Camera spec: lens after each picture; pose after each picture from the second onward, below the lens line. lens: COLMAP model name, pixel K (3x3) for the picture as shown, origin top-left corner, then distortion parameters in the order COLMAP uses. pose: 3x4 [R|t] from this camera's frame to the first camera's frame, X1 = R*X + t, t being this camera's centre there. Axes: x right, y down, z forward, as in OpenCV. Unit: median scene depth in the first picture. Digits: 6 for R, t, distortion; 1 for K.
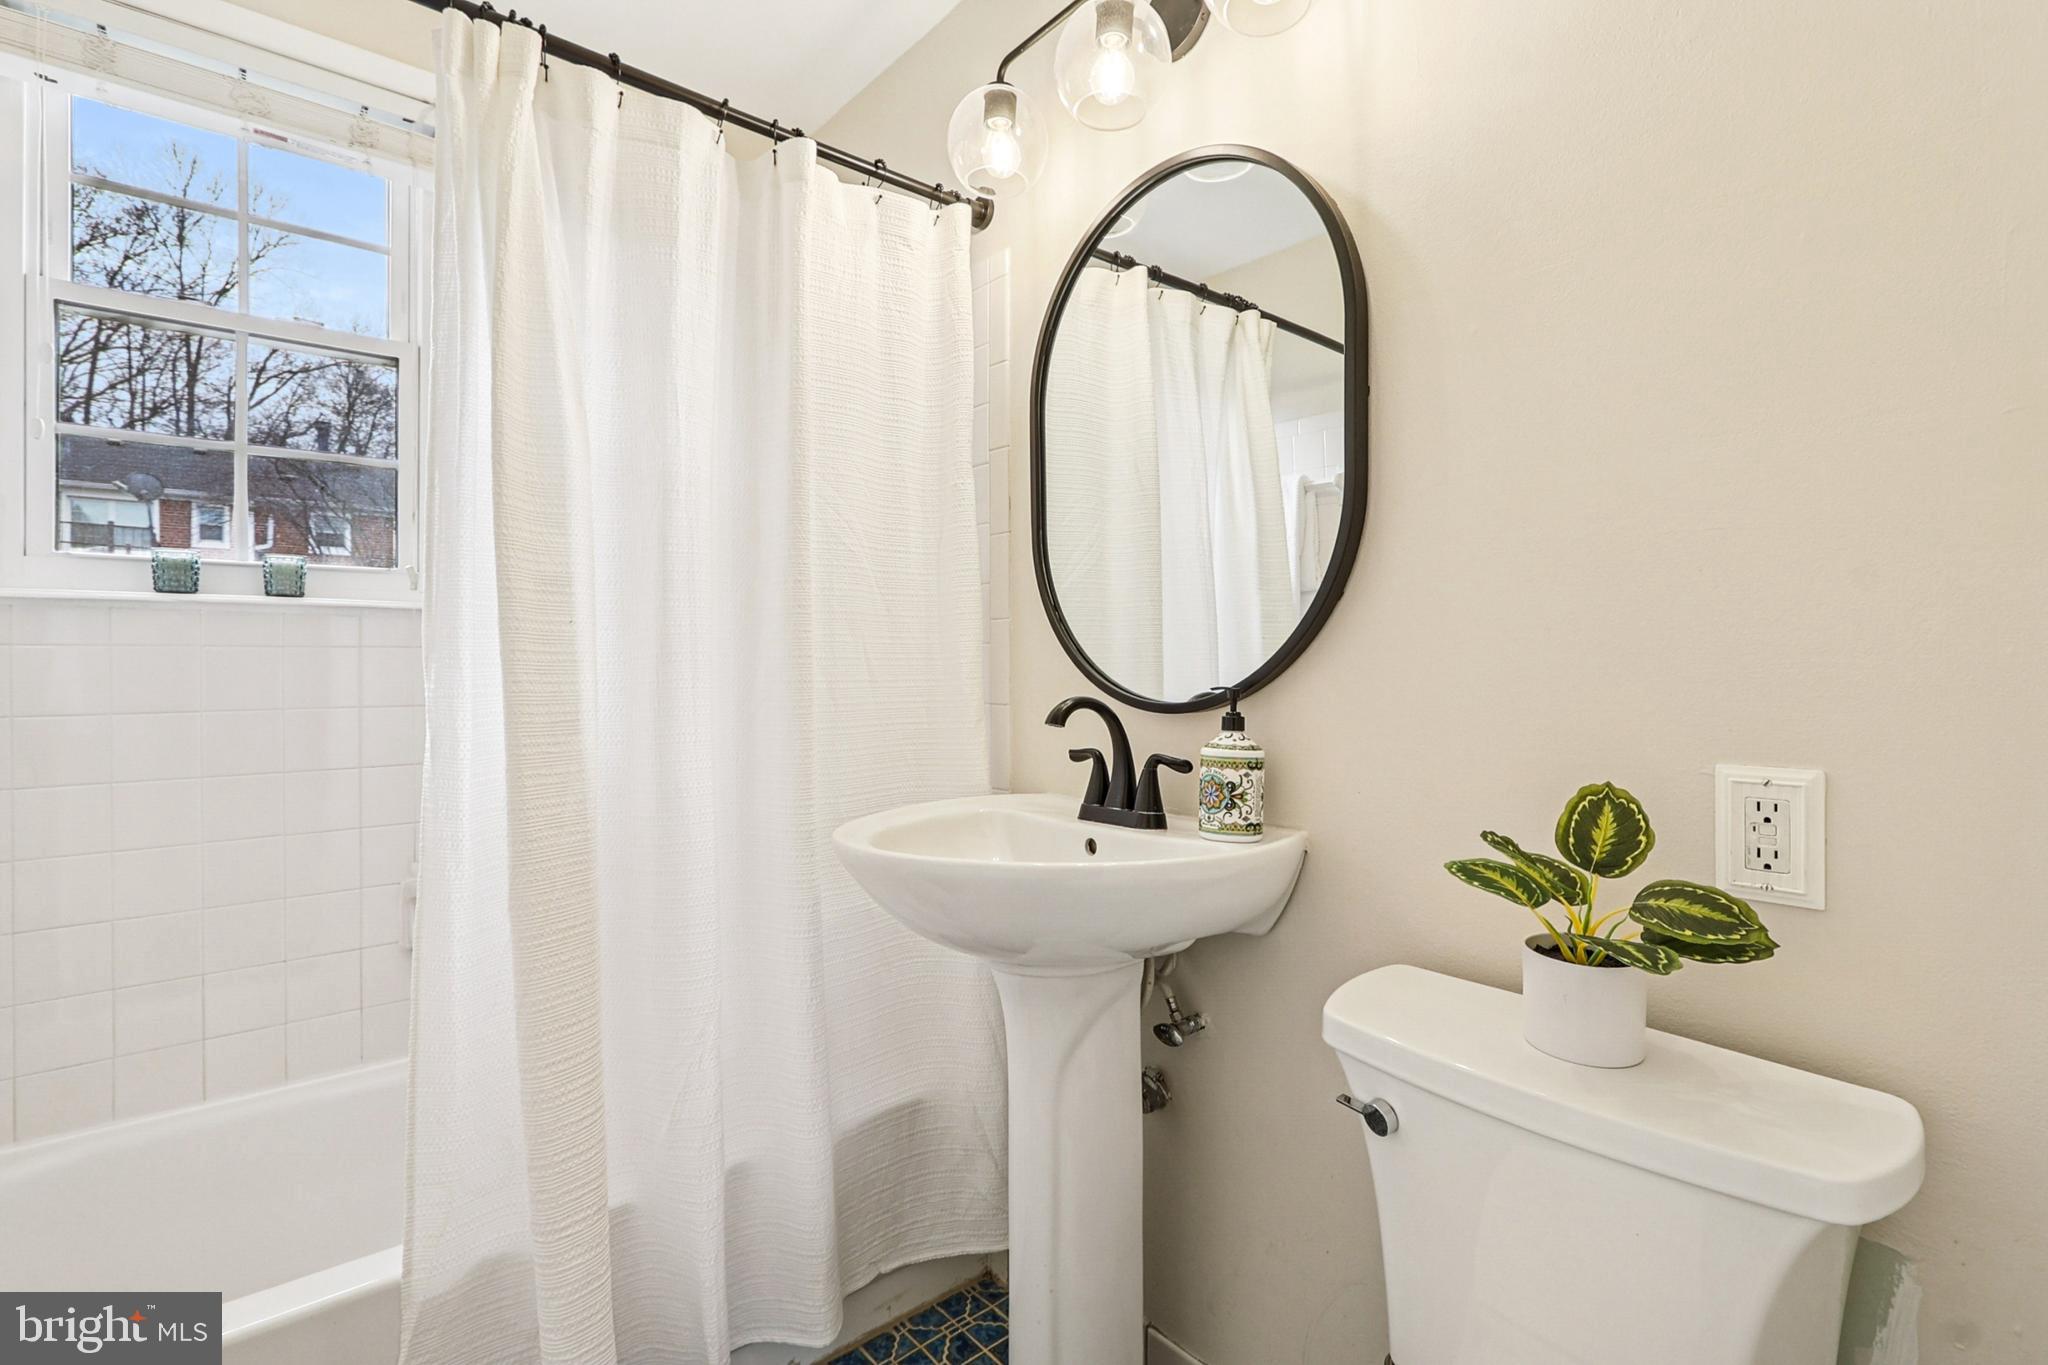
lens RADIAL K [[941.9, 0, 1026.3], [0, 941.9, 666.1], [0, 0, 1]] dist [-0.001237, 0.000242]
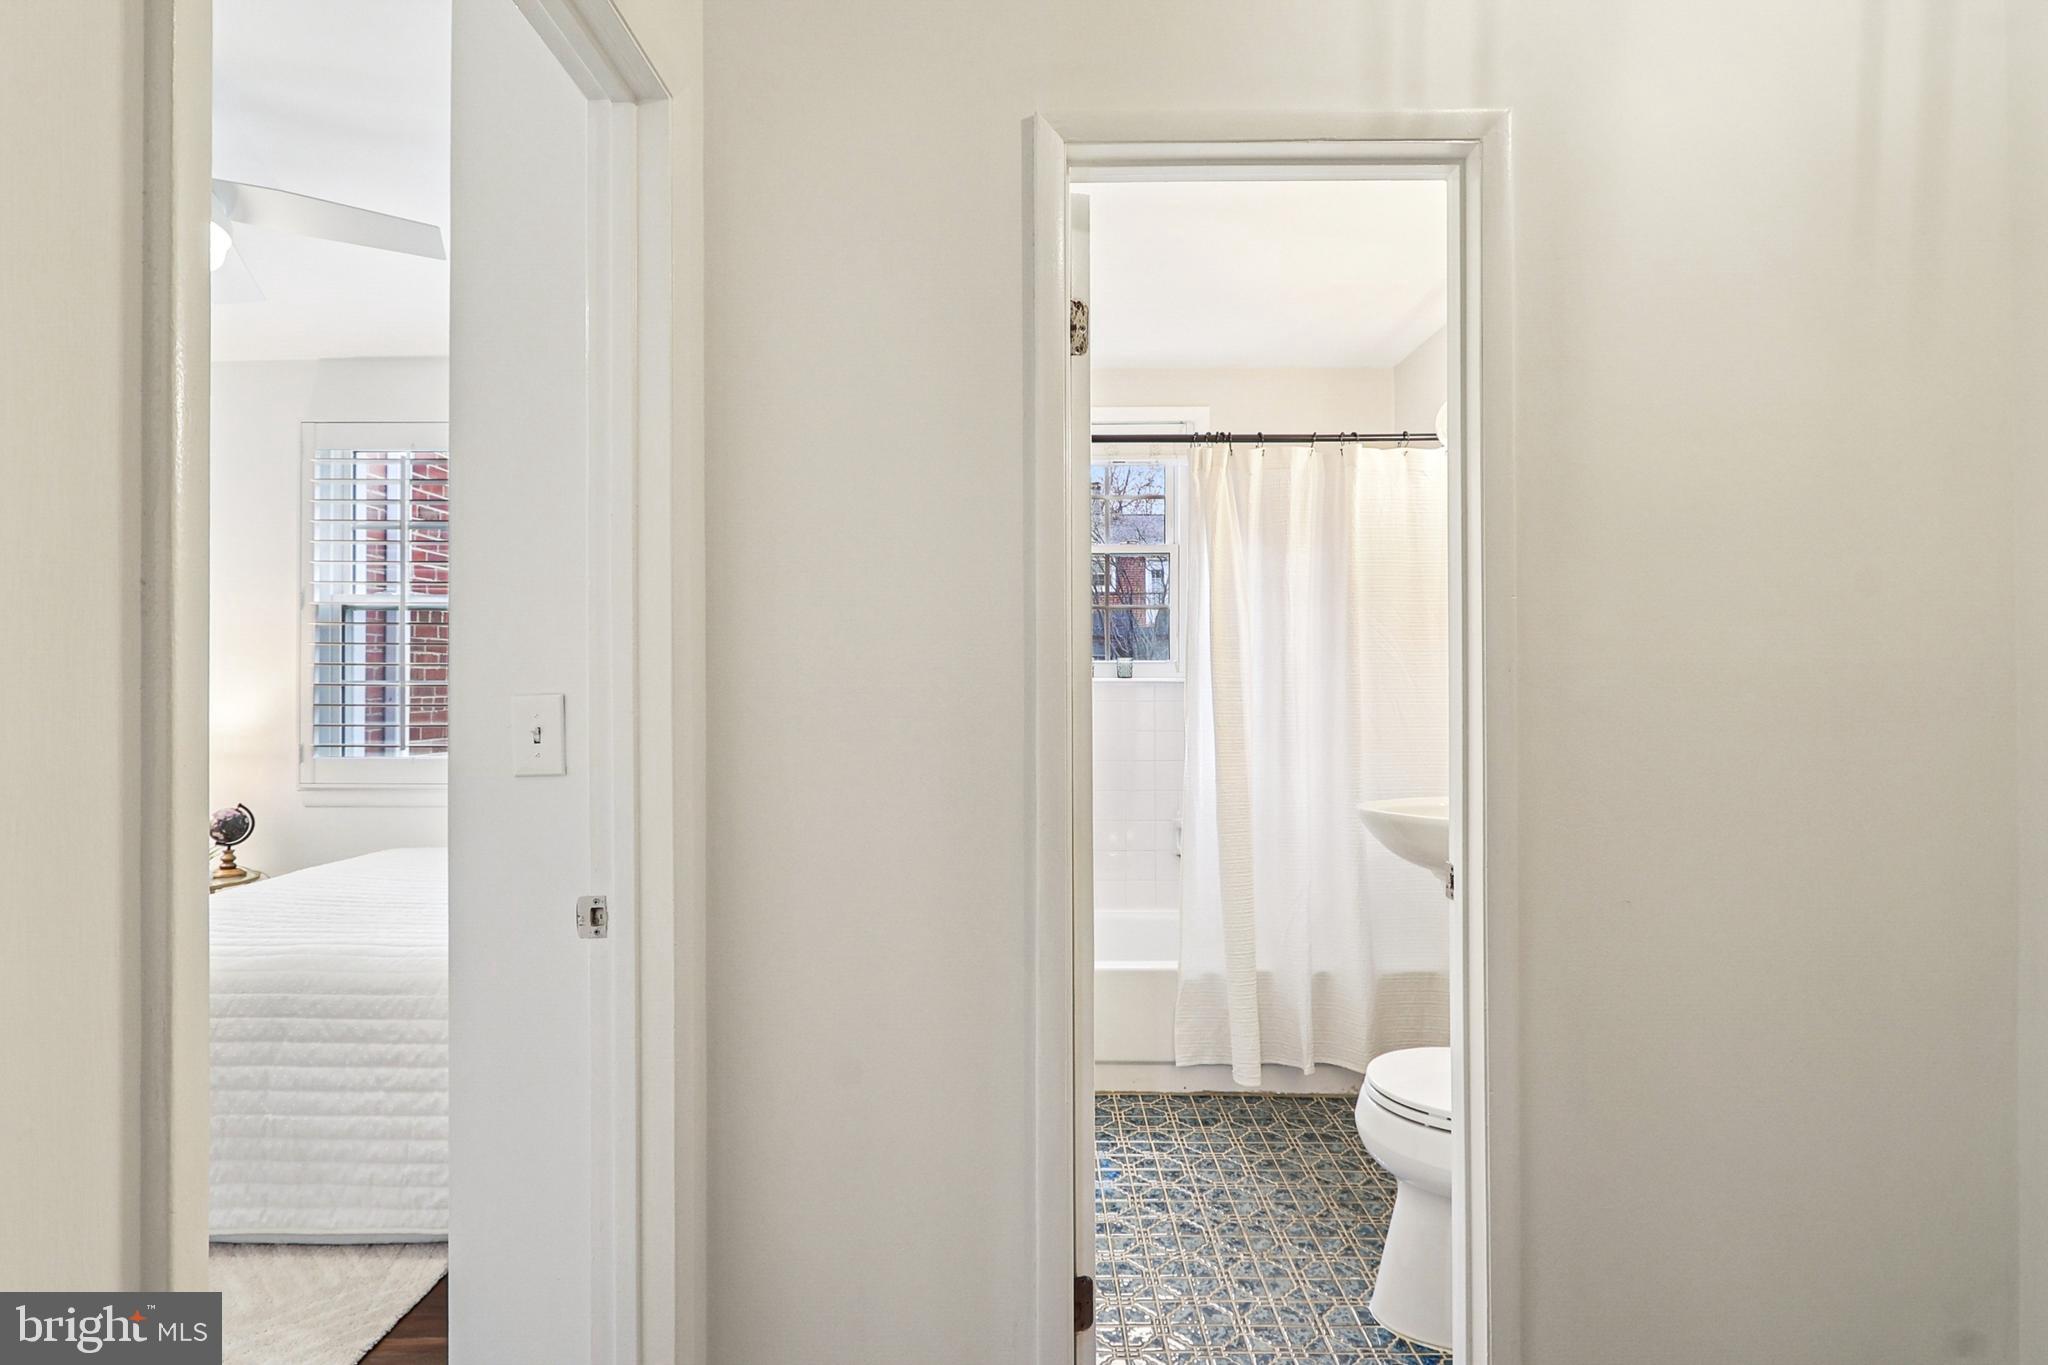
lens RADIAL K [[941.9, 0, 1024.6], [0, 941.9, 681.5], [0, 0, 1]] dist [-0.001237, 0.000242]
pose [[0.751907, -0.001677, -0.659267, 0.591558], [0.000729, 0.999998, -0.001713, -0.086512], [0.659268, 0.000807, 0.751907, -0.999939]]
